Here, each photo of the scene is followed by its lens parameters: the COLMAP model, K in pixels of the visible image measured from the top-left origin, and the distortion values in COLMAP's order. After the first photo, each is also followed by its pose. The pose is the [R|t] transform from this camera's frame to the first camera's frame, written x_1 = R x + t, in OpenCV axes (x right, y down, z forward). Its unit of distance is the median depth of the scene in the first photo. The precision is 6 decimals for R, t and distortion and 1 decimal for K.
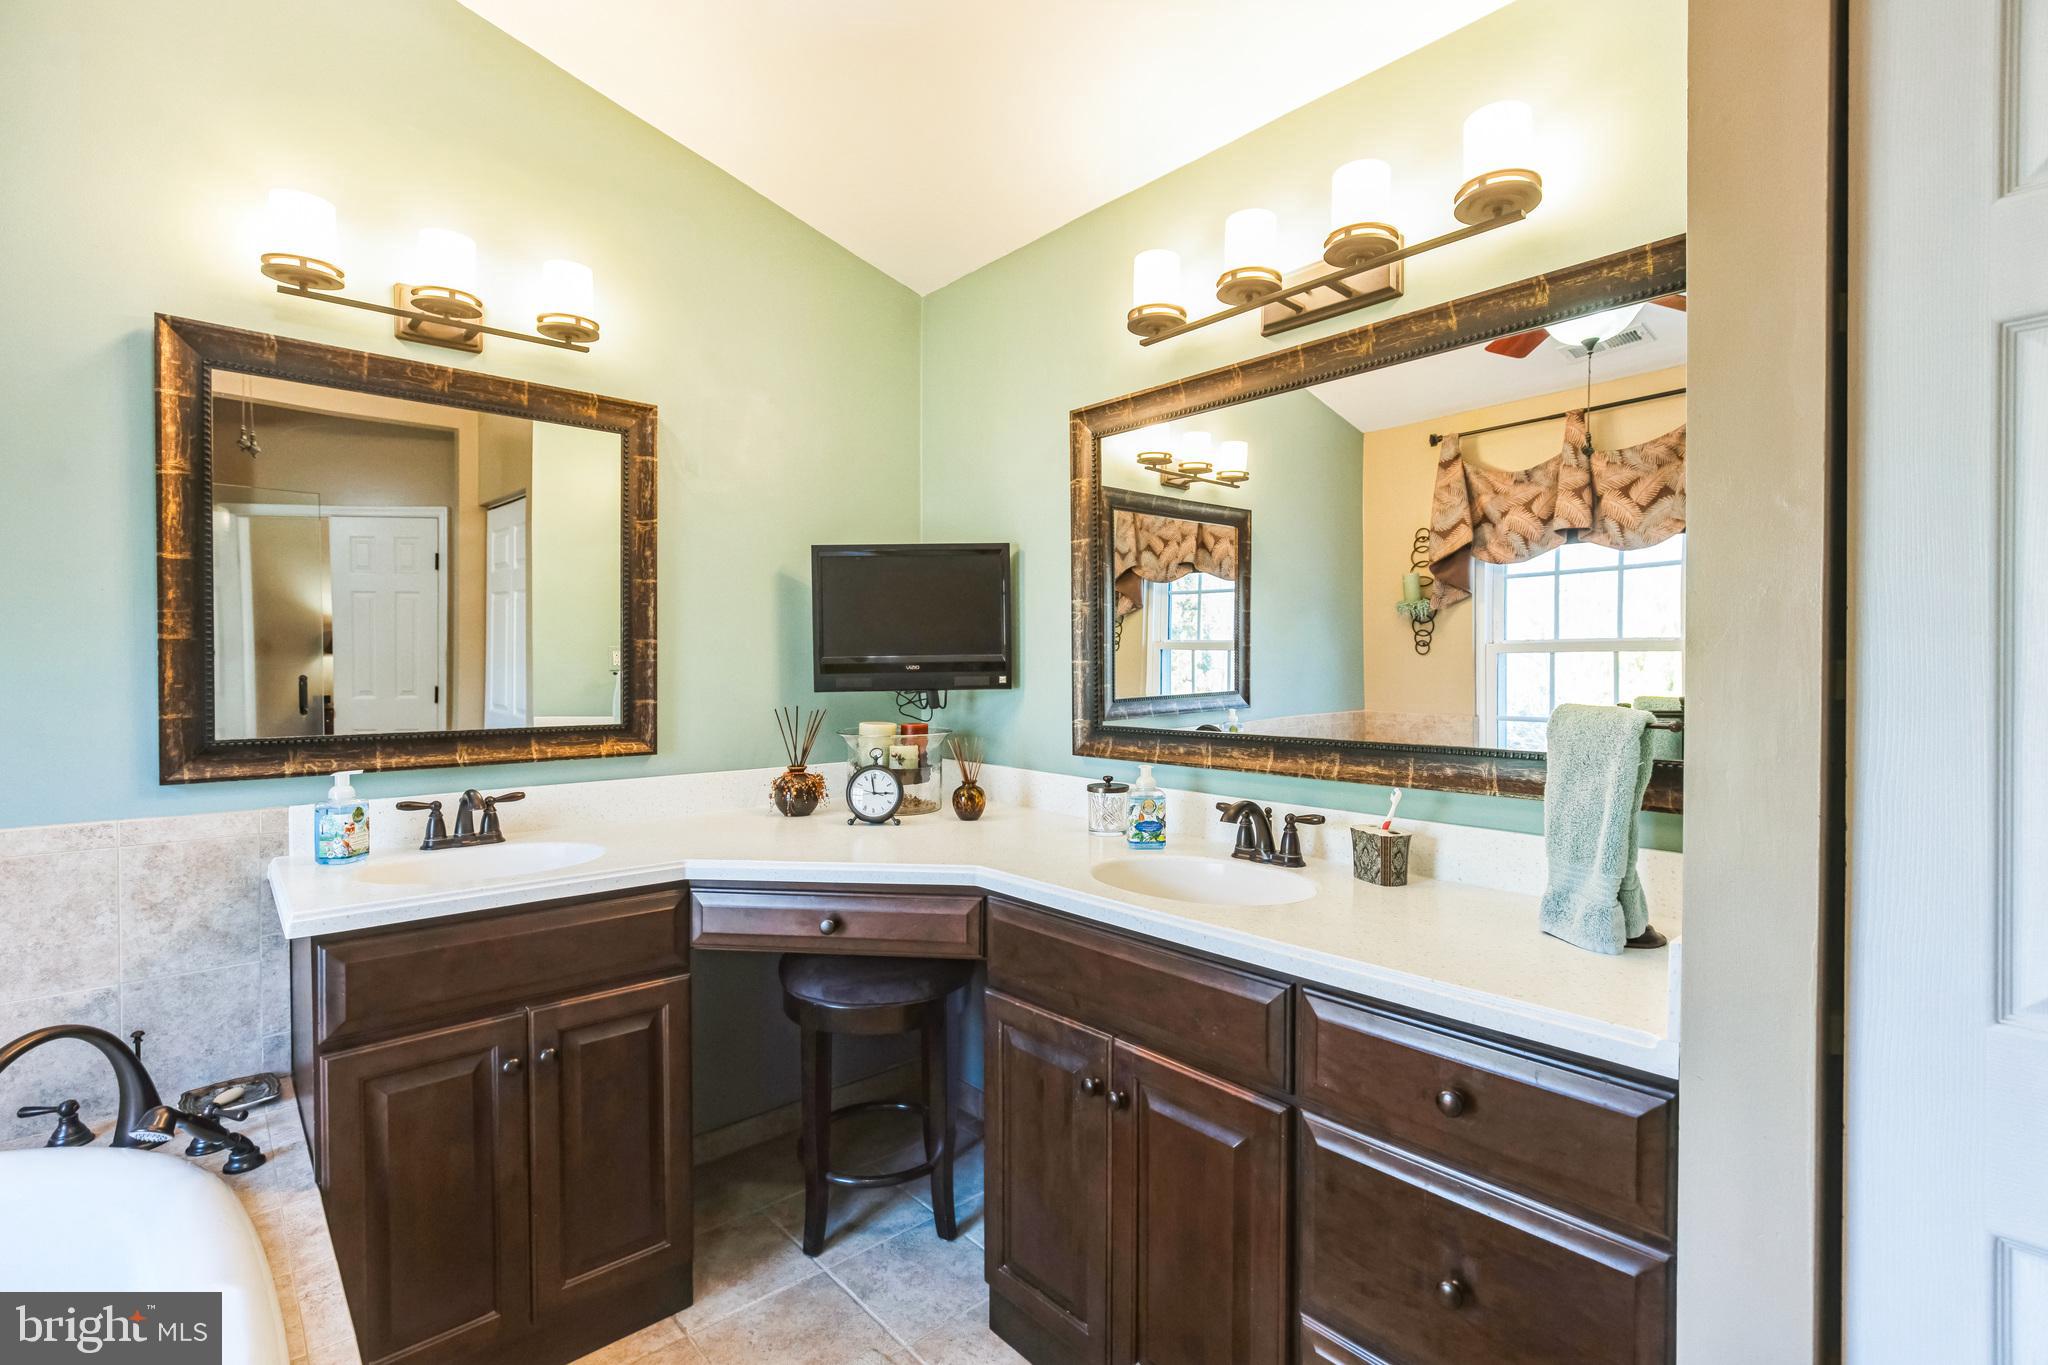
lens RADIAL K [[925.3, 0, 1016.4], [0, 925.3, 676.0], [0, 0, 1]] dist [-0.017317, 0.006915]
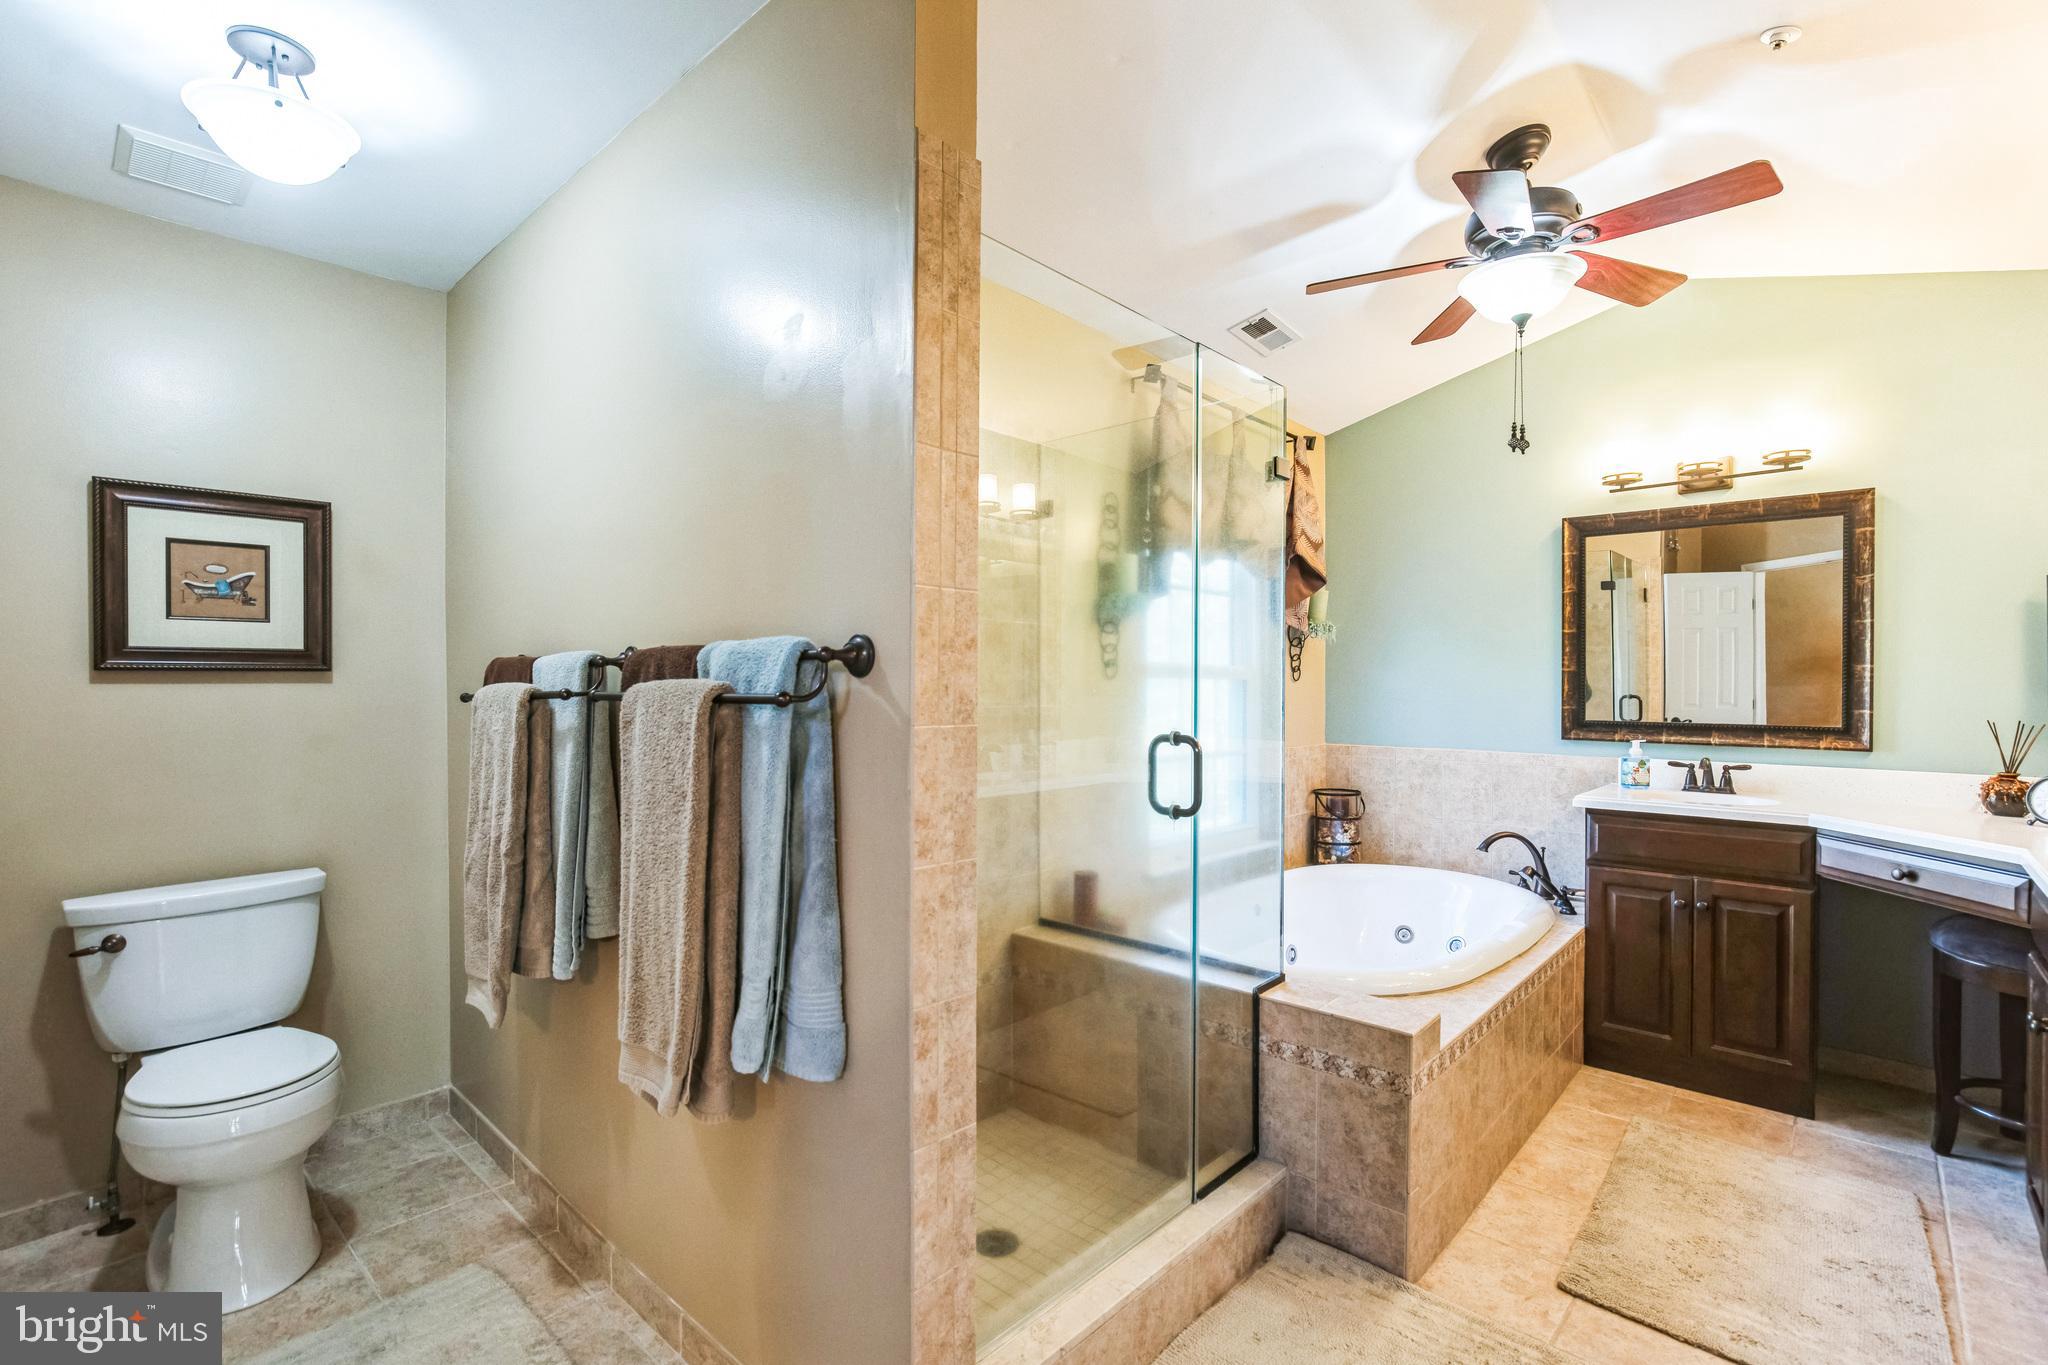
lens RADIAL K [[925.3, 0, 1036.0], [0, 925.3, 688.9], [0, 0, 1]] dist [-0.017317, 0.006915]
pose [[0.104849, 0.006252, -0.994469, 1.009473], [-0.018554, 0.999818, 0.004329, 0.014658], [0.994315, 0.017998, 0.104946, -0.417642]]
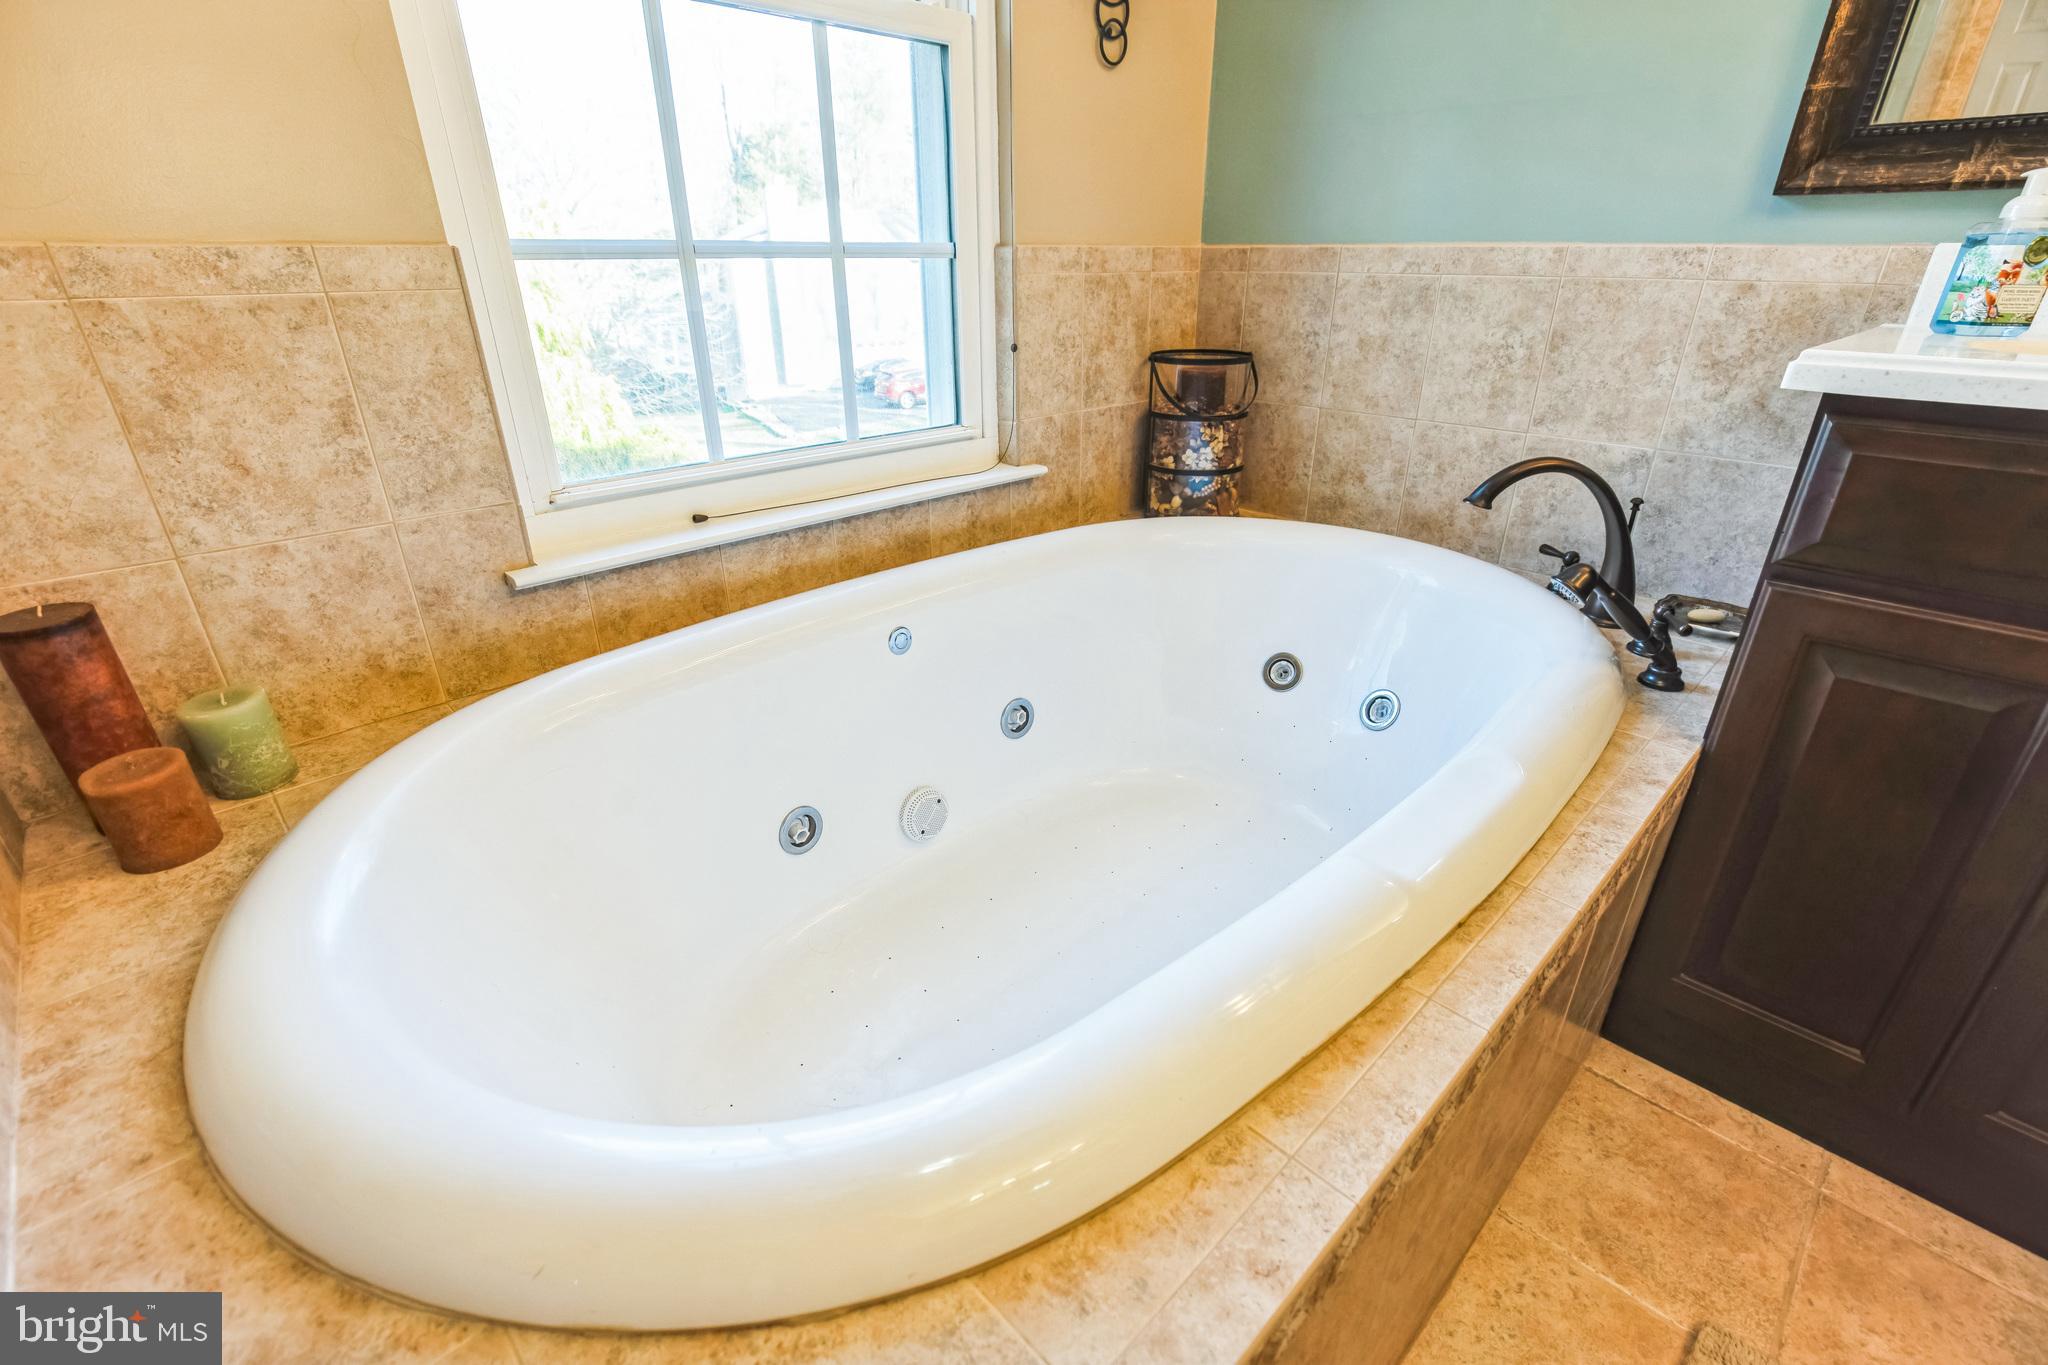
lens RADIAL K [[925.3, 0, 1033.9], [0, 925.3, 697.2], [0, 0, 1]] dist [-0.017317, 0.006915]
pose [[0.046061, 0.436585, -0.898483, -0.101458], [-0.011515, 0.899610, 0.436543, 0.161648], [0.998872, -0.009762, 0.046464, 0.337250]]
